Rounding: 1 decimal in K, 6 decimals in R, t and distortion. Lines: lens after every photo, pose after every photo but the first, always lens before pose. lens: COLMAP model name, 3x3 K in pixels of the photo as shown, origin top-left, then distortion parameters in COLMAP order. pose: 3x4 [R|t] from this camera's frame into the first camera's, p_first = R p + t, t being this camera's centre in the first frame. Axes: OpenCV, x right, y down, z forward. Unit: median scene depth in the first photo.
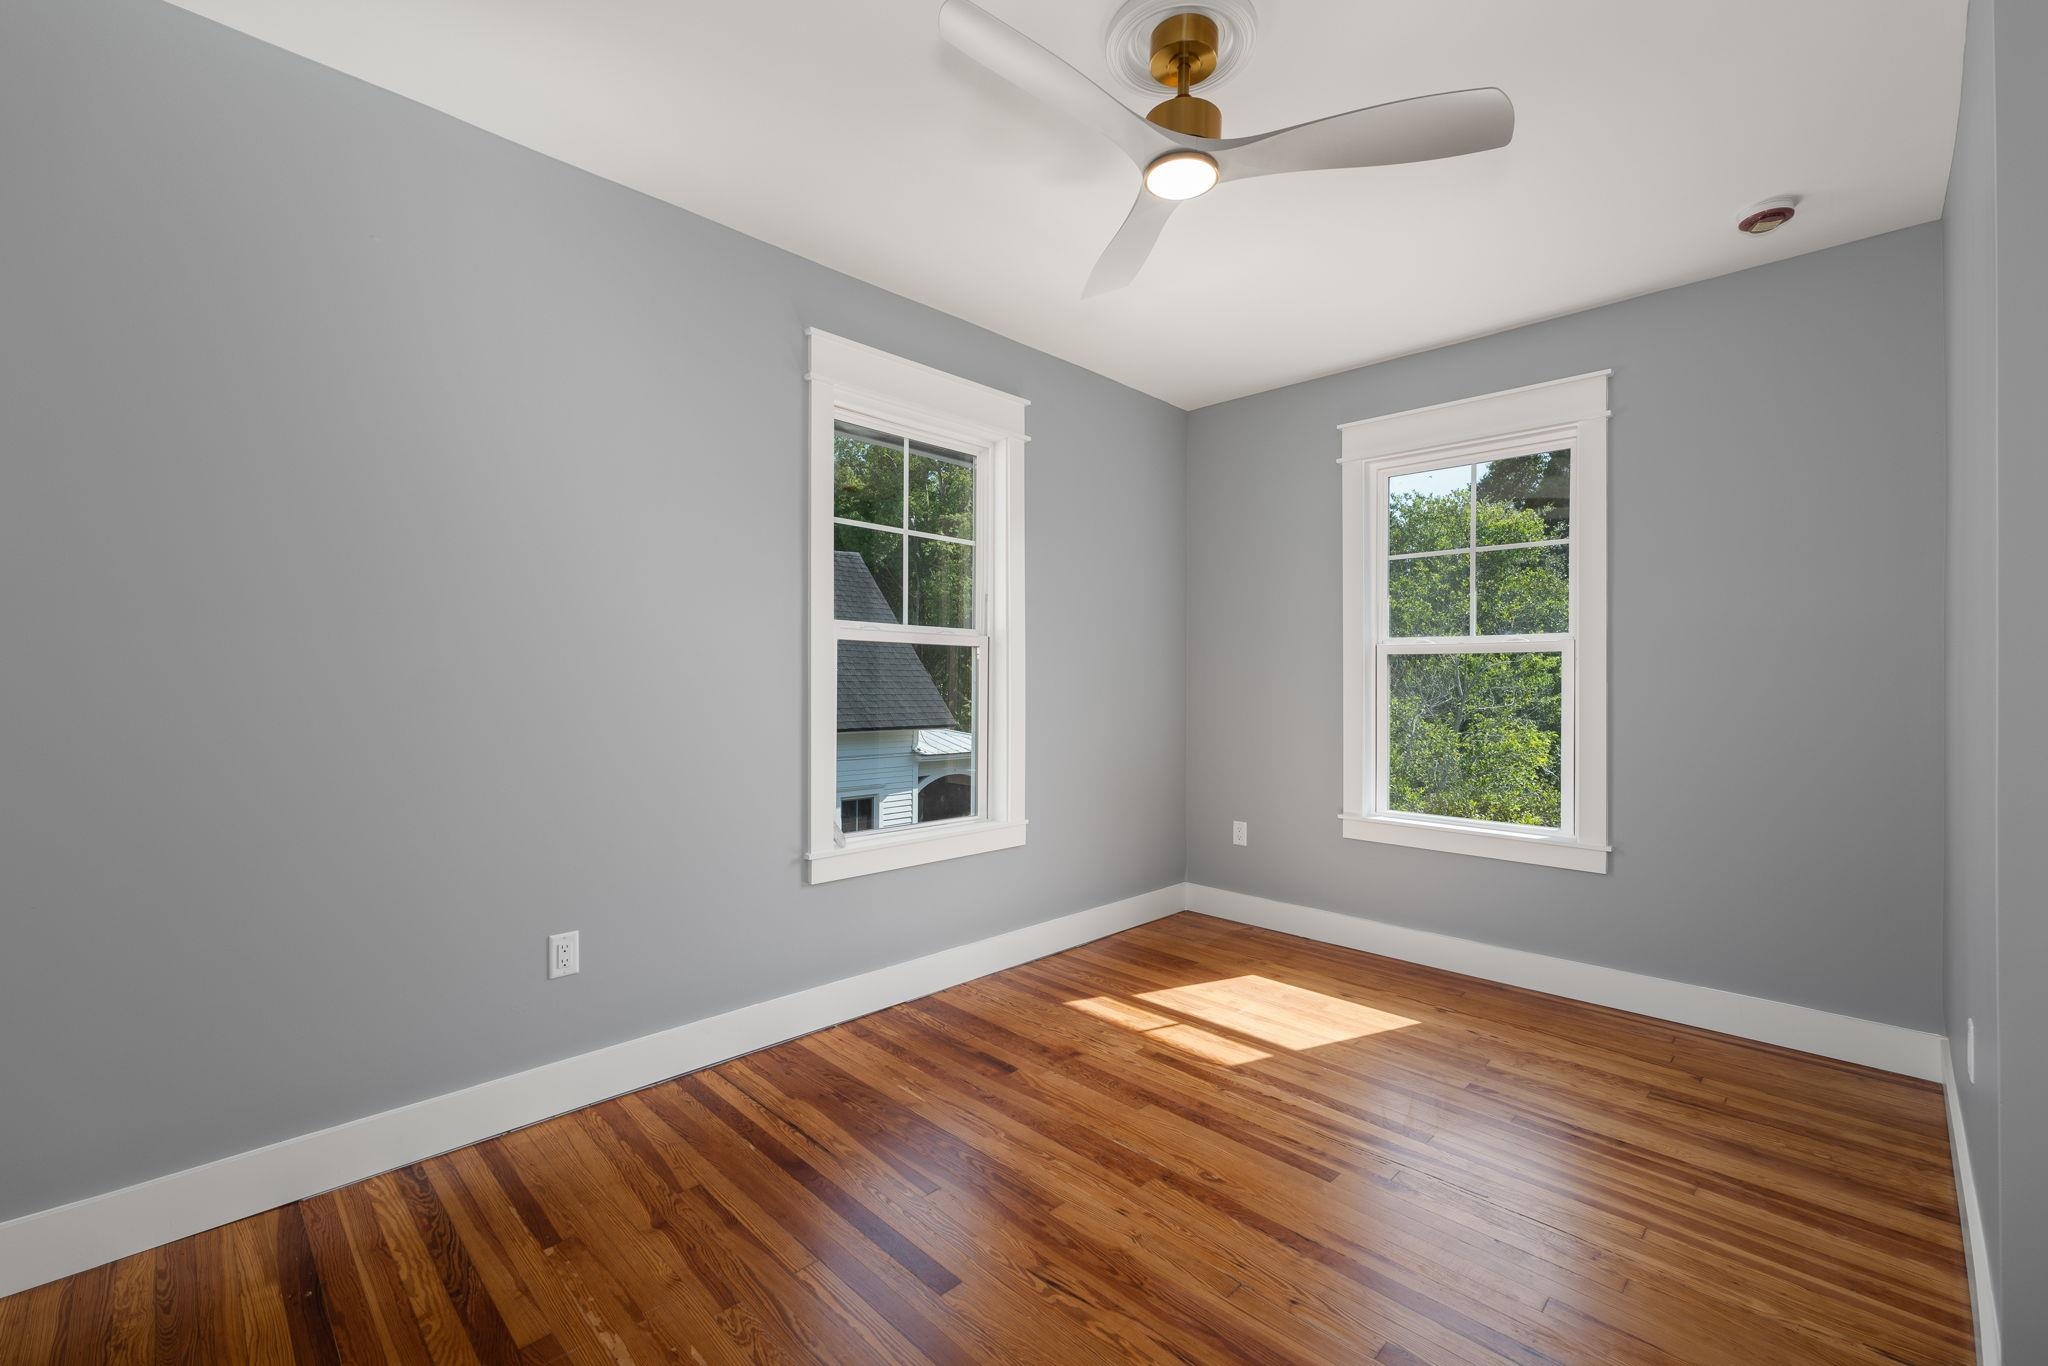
lens RADIAL K [[842.3, 0, 1024.8], [0, 842.3, 679.8], [0, 0, 1]] dist [0.000846, 0.000313]
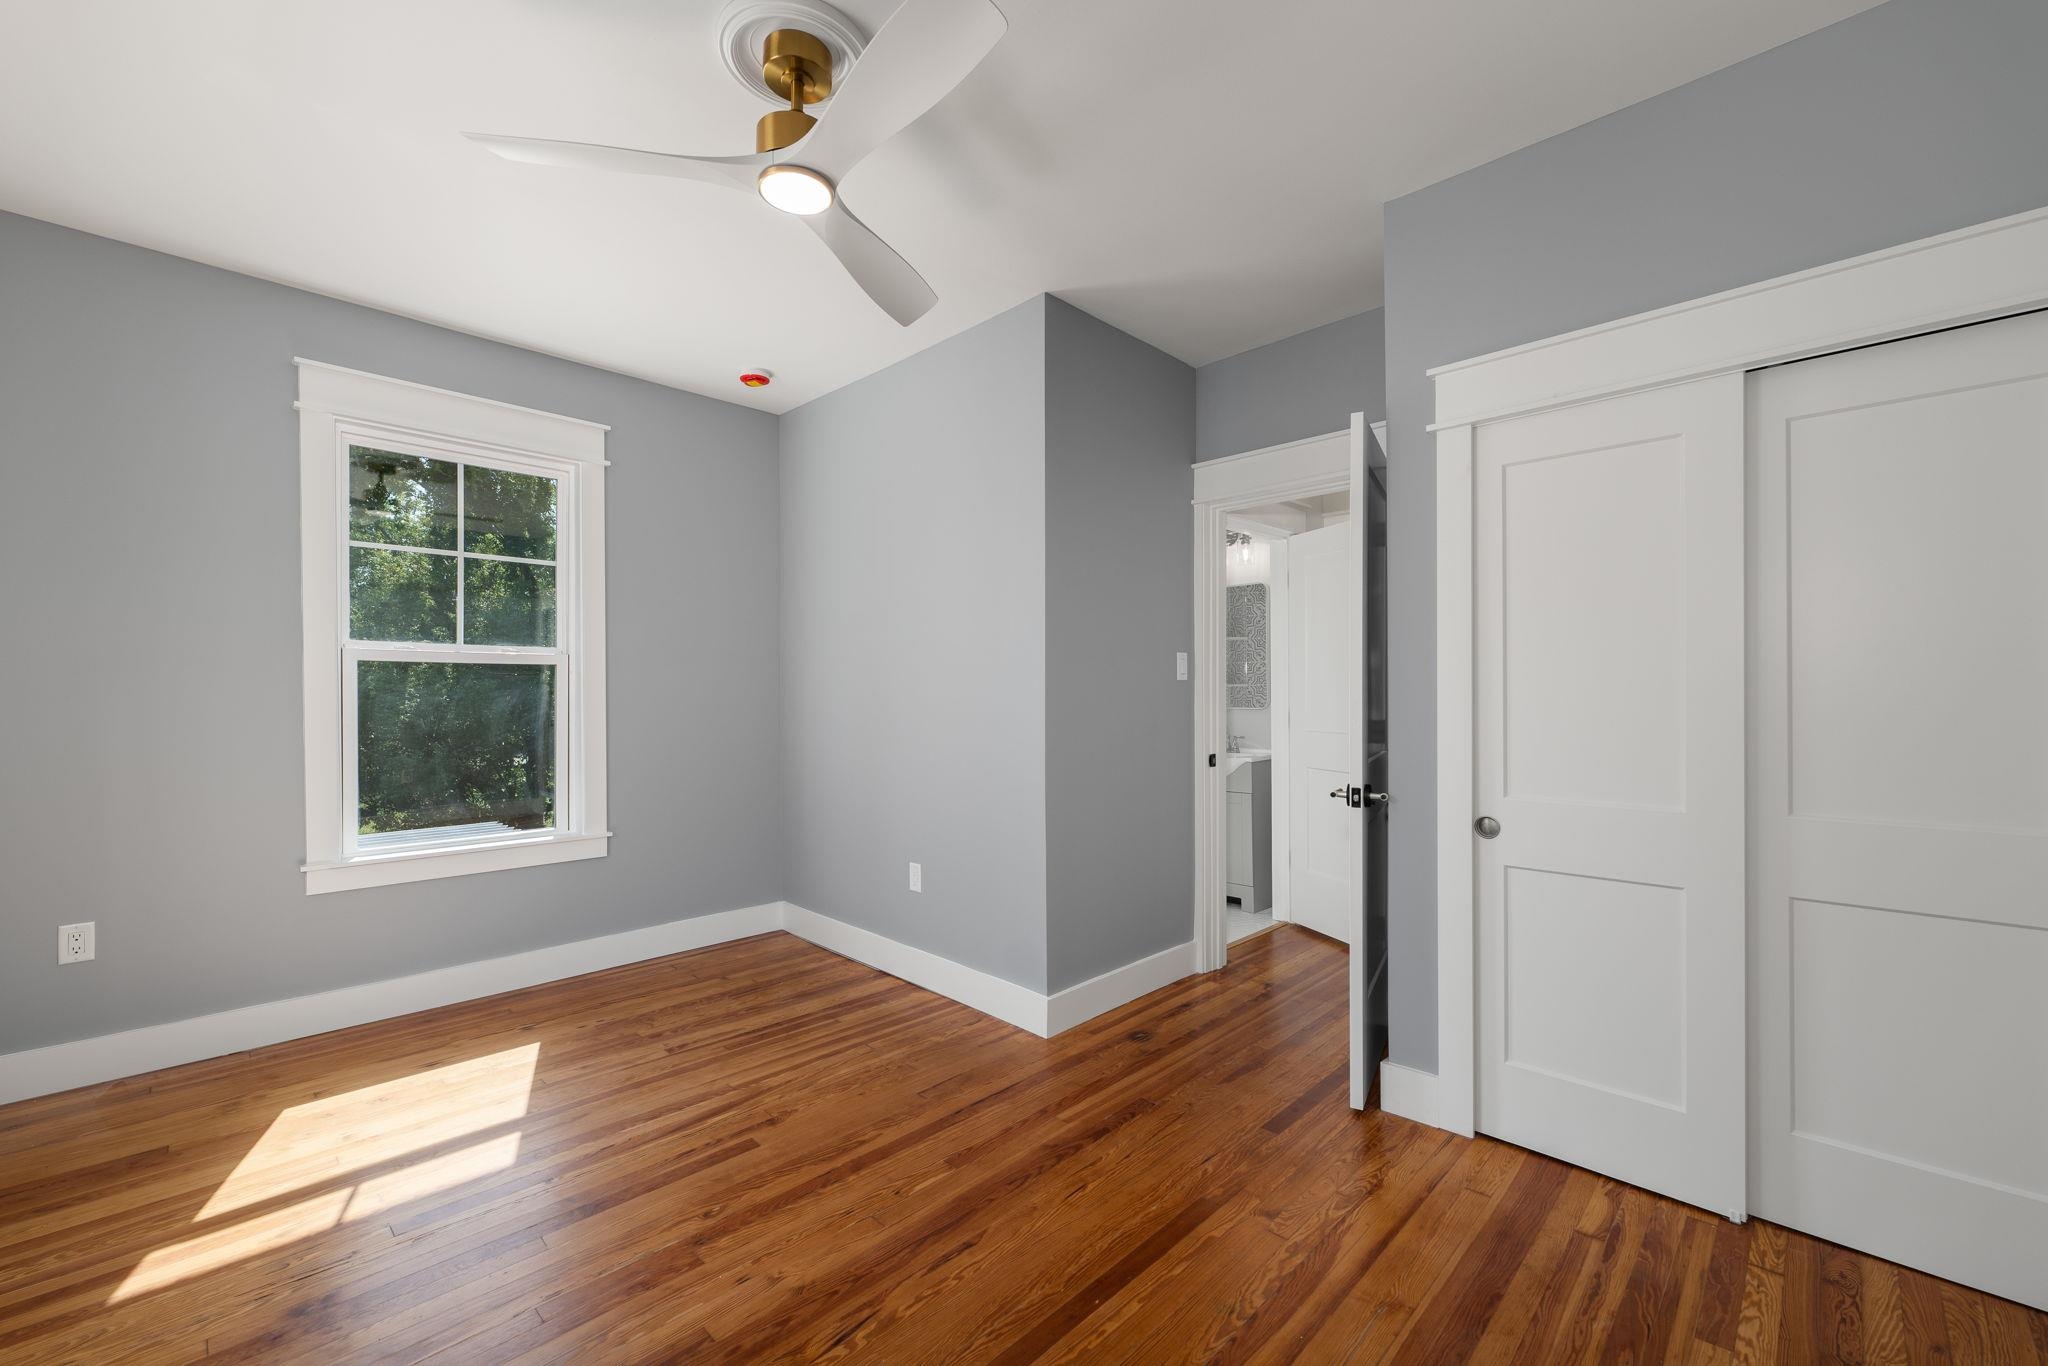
lens RADIAL K [[842.3, 0, 1011.2], [0, 842.3, 692.8], [0, 0, 1]] dist [0.000846, 0.000313]
pose [[0.008460, -0.006449, 0.999943, -0.478445], [0.002033, 0.999977, 0.006432, -0.002980], [-0.999962, 0.001979, 0.008473, 0.429009]]
